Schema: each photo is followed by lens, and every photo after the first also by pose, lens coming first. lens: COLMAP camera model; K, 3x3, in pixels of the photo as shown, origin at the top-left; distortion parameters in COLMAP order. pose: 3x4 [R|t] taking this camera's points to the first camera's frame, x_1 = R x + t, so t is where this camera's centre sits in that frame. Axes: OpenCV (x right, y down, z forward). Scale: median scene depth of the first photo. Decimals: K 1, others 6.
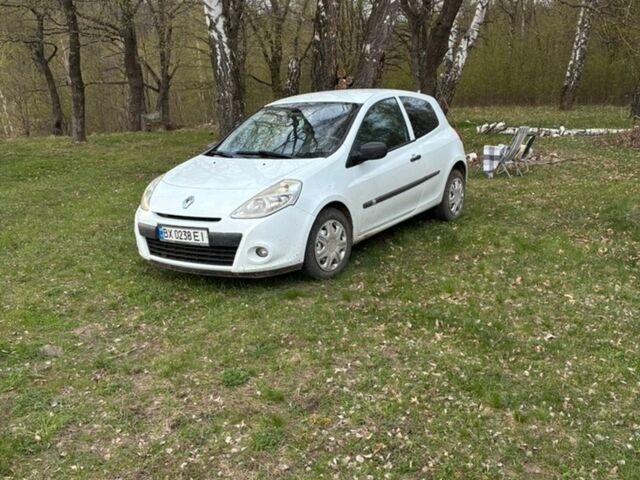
lens RADIAL K [[495.6, 0, 319.9], [0, 495.6, 240.4], [0, 0, 1]] dist [0.000796, -0.007099]
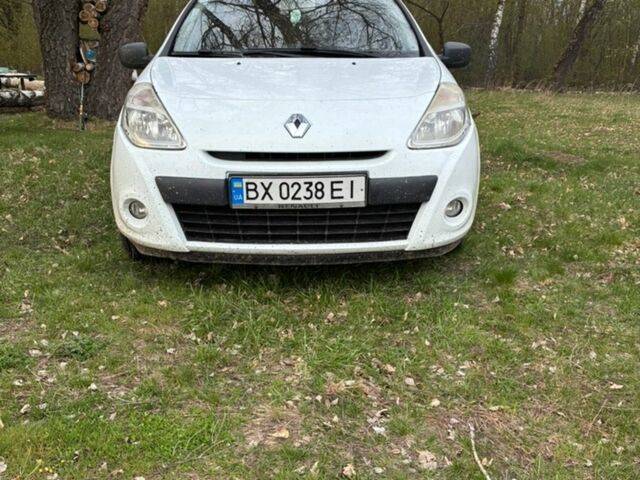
lens RADIAL K [[495.6, 0, 320.0], [0, 495.6, 239.6], [0, 0, 1]] dist [0.000796, -0.007099]
pose [[0.869994, -0.132221, 0.475003, -0.505585], [0.089623, 0.989732, 0.111351, -0.015986], [-0.484849, -0.054303, 0.872911, 0.561888]]
